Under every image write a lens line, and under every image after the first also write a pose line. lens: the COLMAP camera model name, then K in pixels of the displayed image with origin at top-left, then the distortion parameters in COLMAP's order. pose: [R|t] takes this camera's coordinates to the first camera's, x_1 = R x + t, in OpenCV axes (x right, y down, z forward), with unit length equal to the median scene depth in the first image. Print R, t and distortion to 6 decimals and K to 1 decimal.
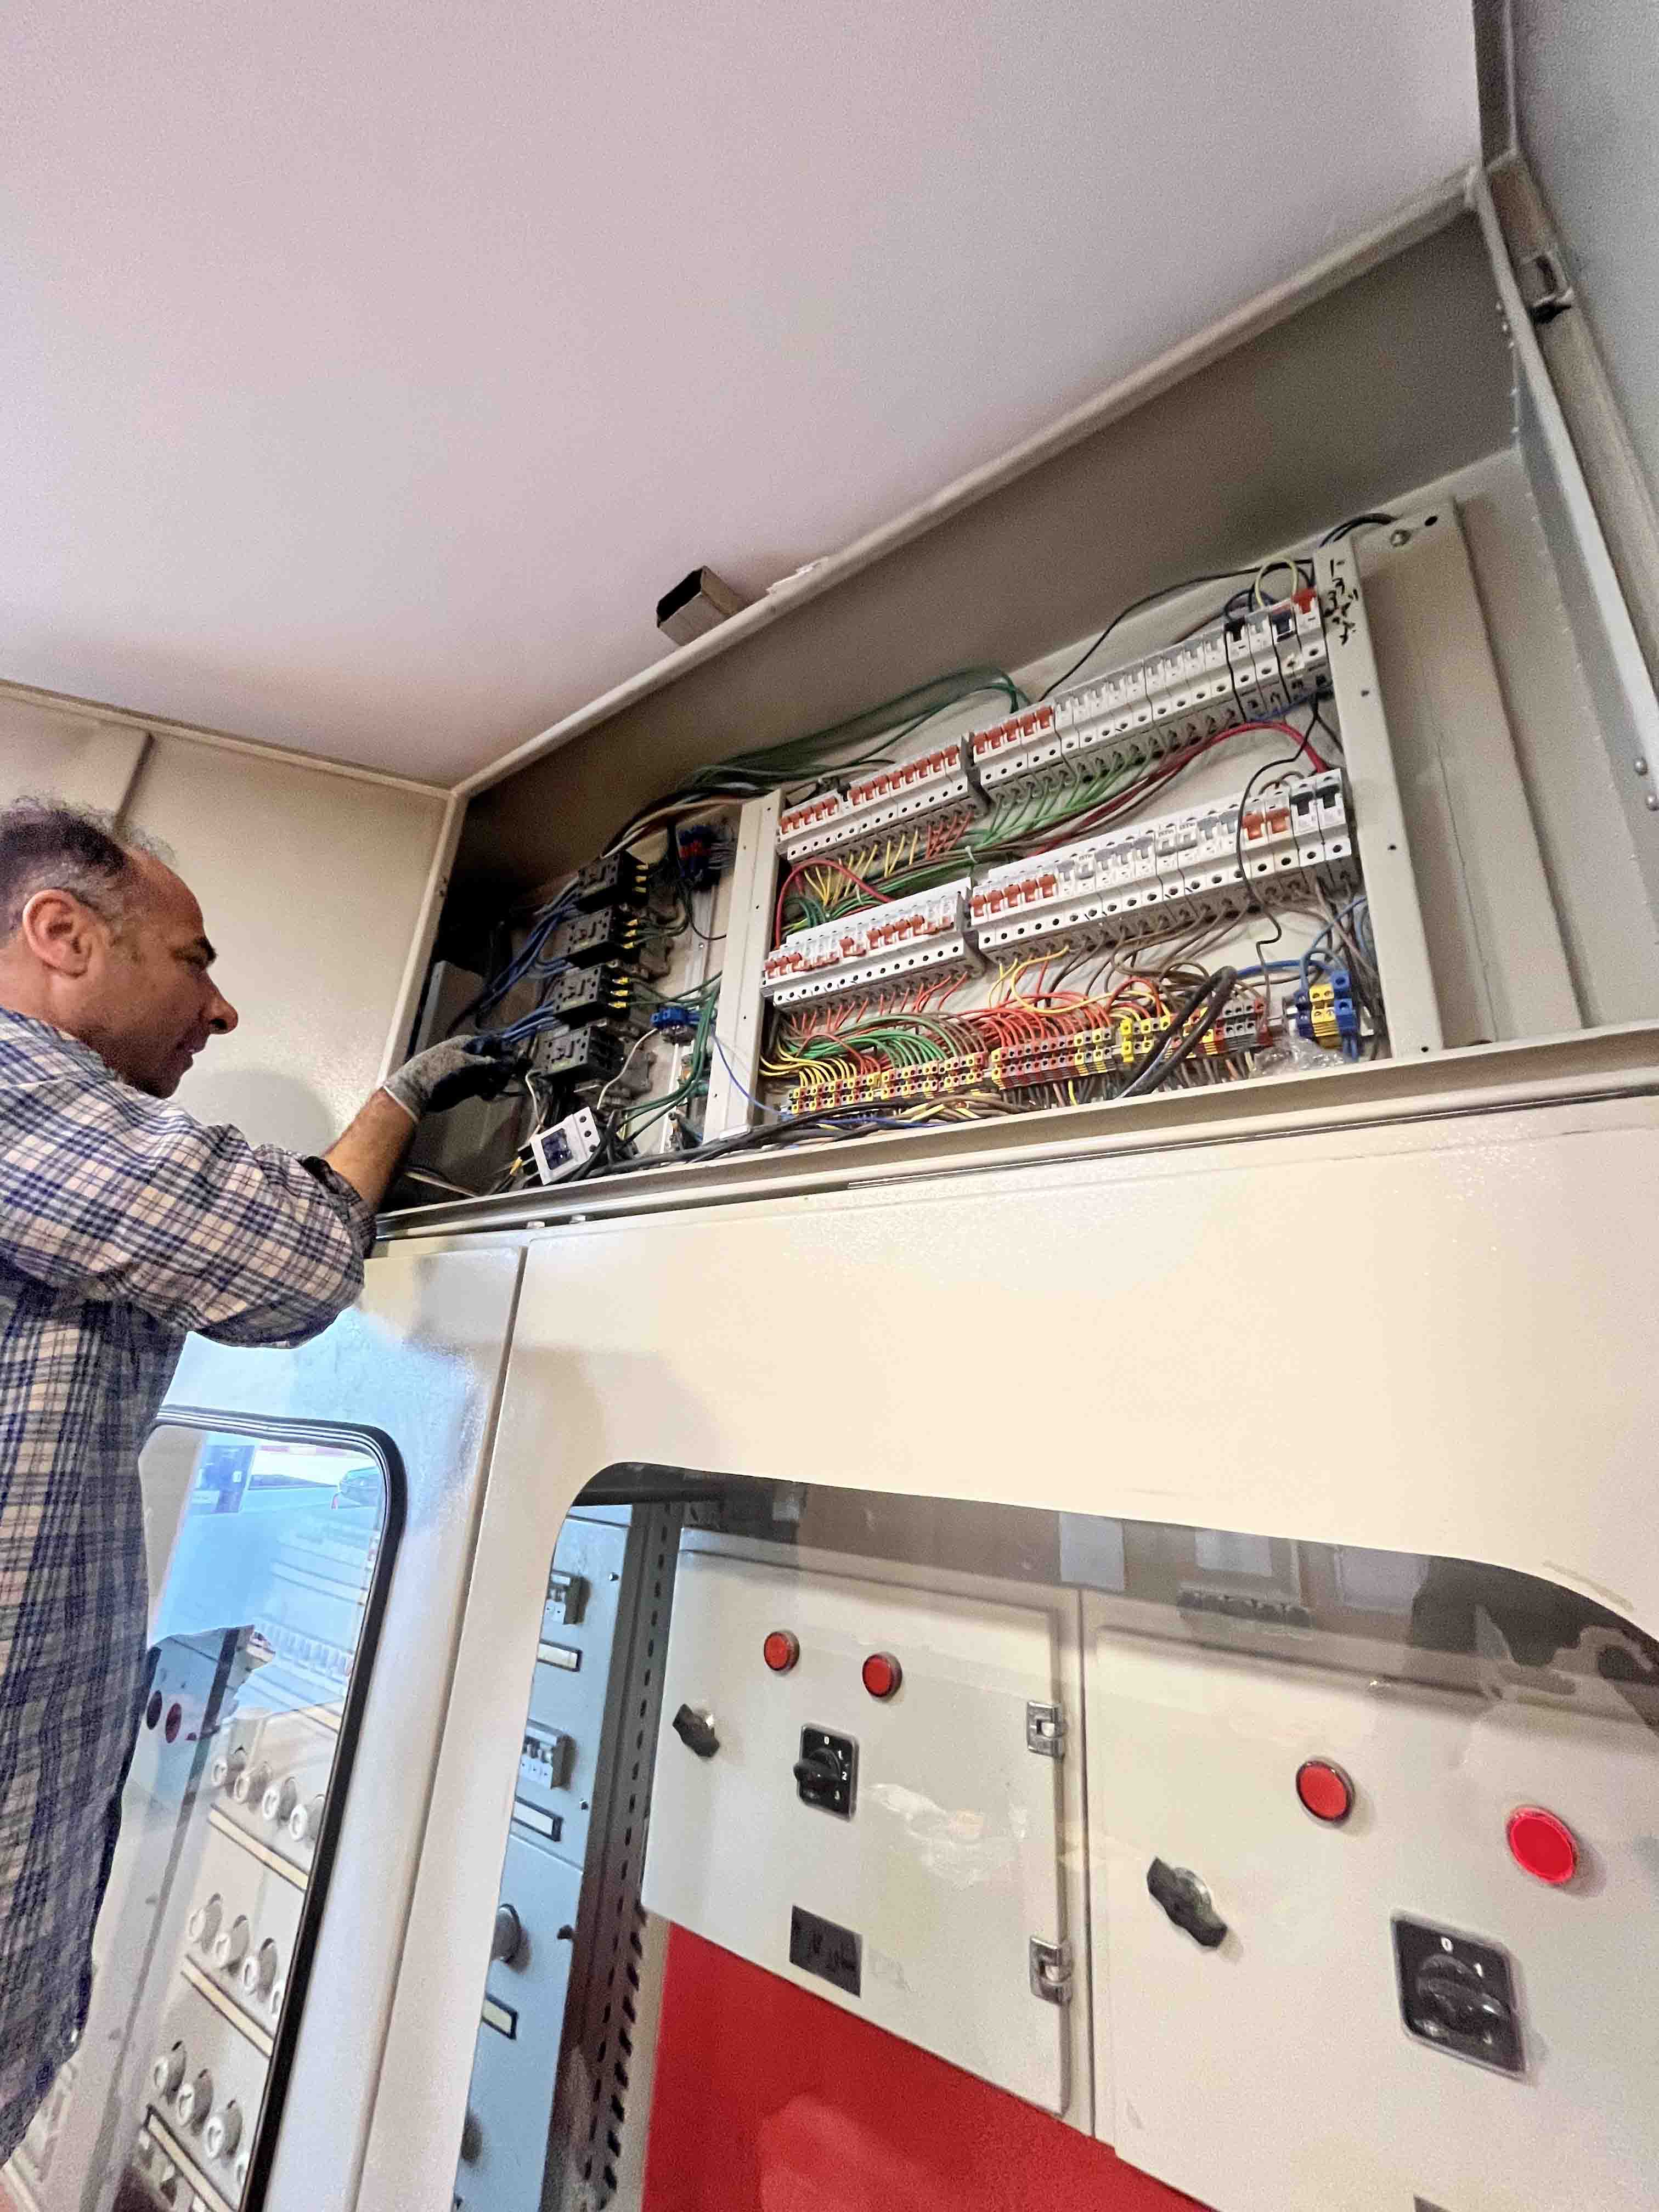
lens RADIAL K [[903.2, 0, 815.2], [0, 903.2, 1108.1], [0, 0, 1]] dist [-0.000495, 0.000041]
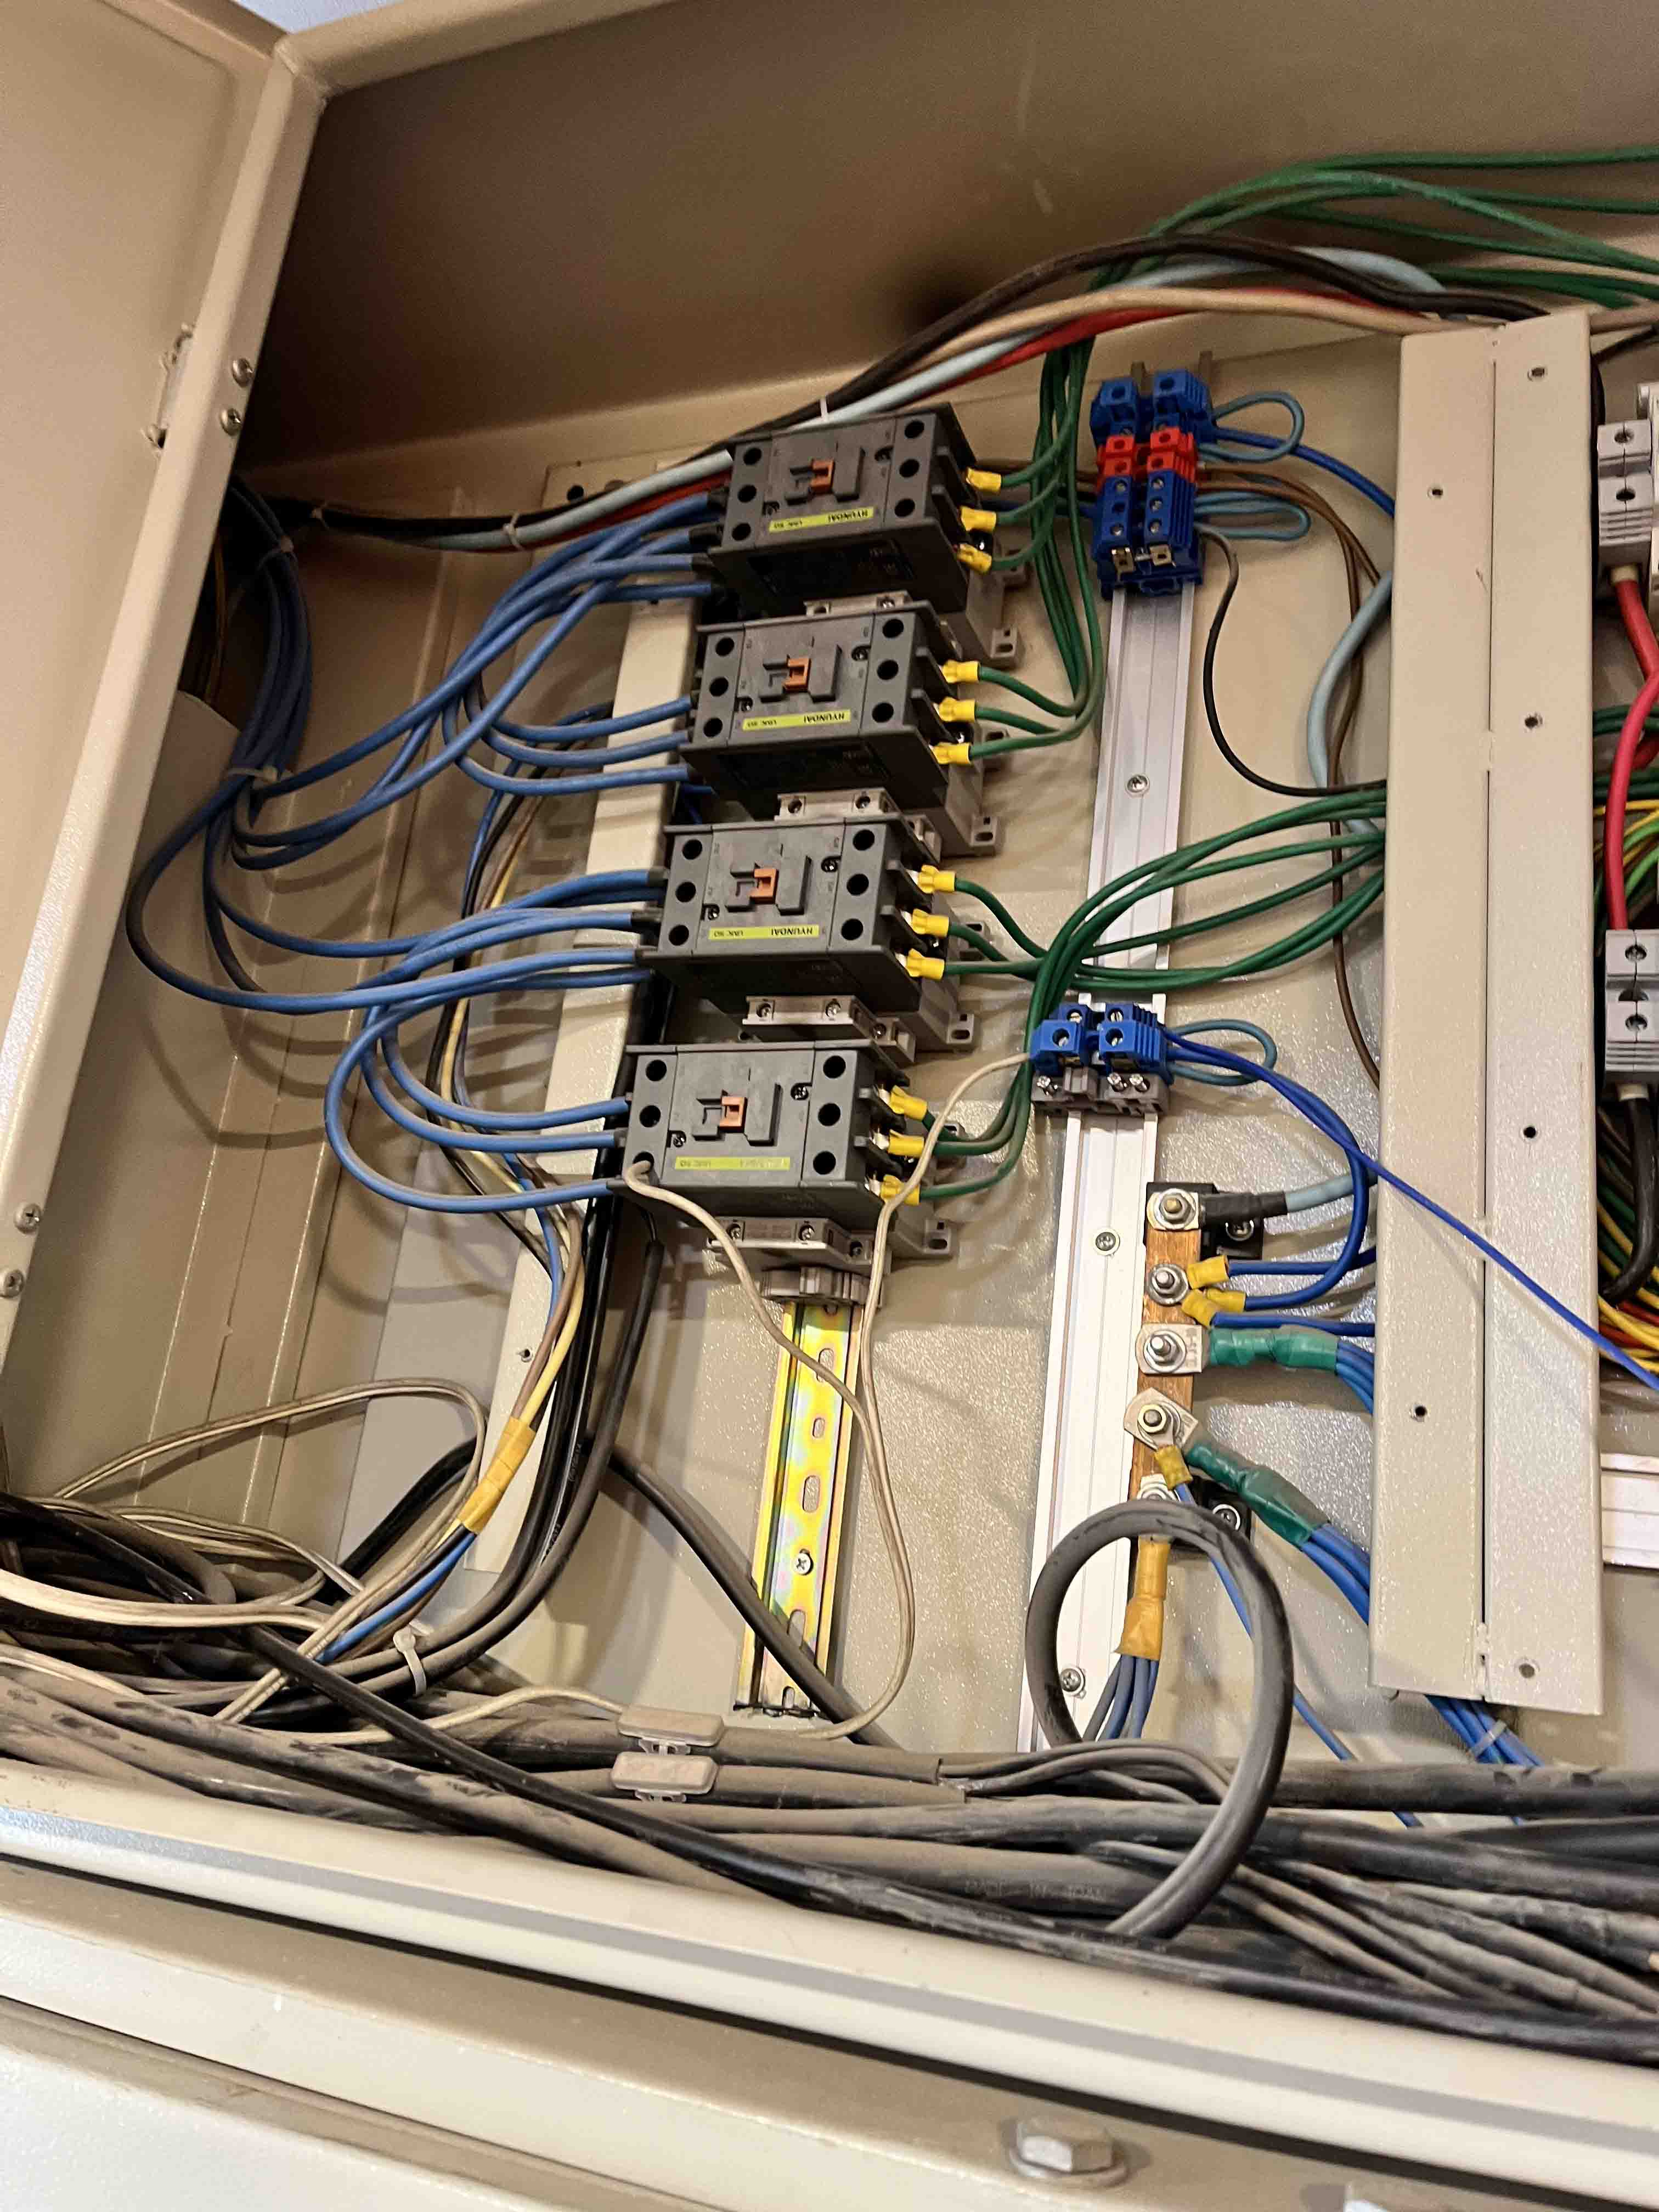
lens RADIAL K [[1679.9, 0, 829.5], [0, 1679.9, 1106.0], [0, 0, 1]] dist [0.052466, -0.065348]
pose [[0.965068, 0.114430, 0.235688, -0.400201], [-0.133977, 0.988606, 0.068611, -0.113754], [-0.225152, -0.097791, 0.969404, 0.540048]]
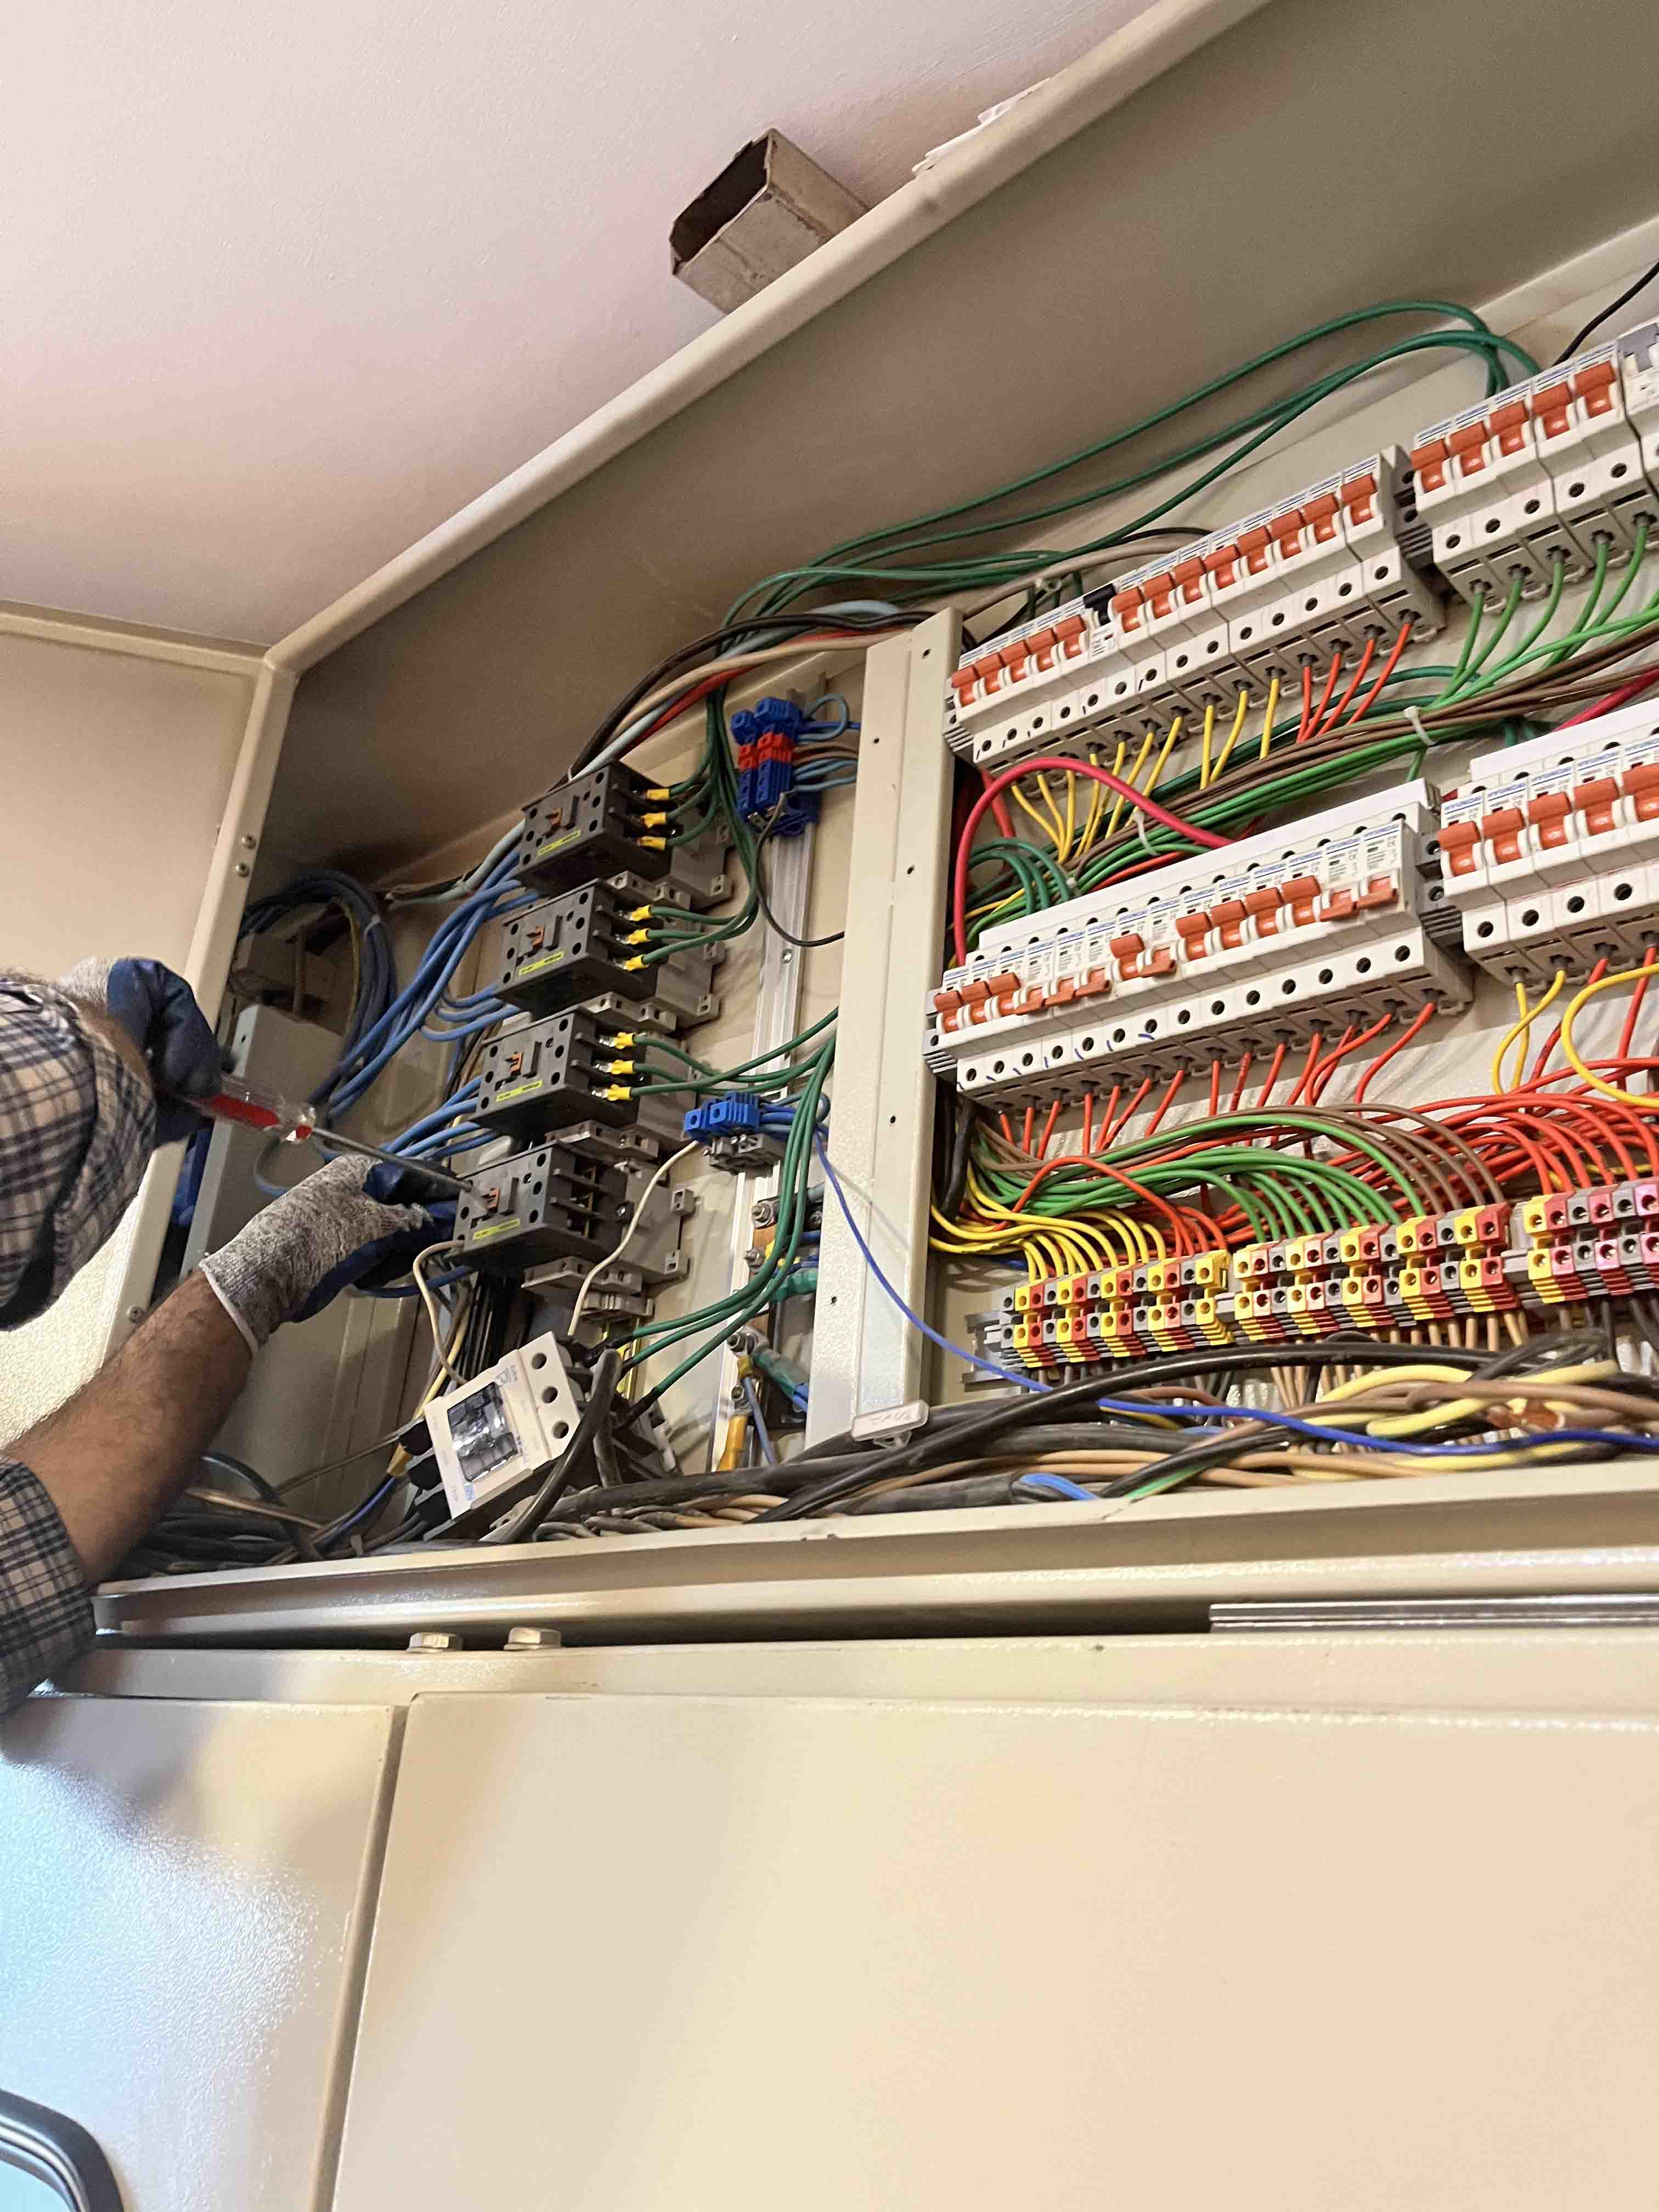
lens RADIAL K [[1679.9, 0, 829.5], [0, 1679.9, 1106.0], [0, 0, 1]] dist [0.052466, -0.065348]
pose [[0.994728, -0.037896, -0.095293, -0.029994], [0.032064, 0.997561, -0.062008, -0.056813], [0.097410, 0.058625, 0.993516, 0.178185]]
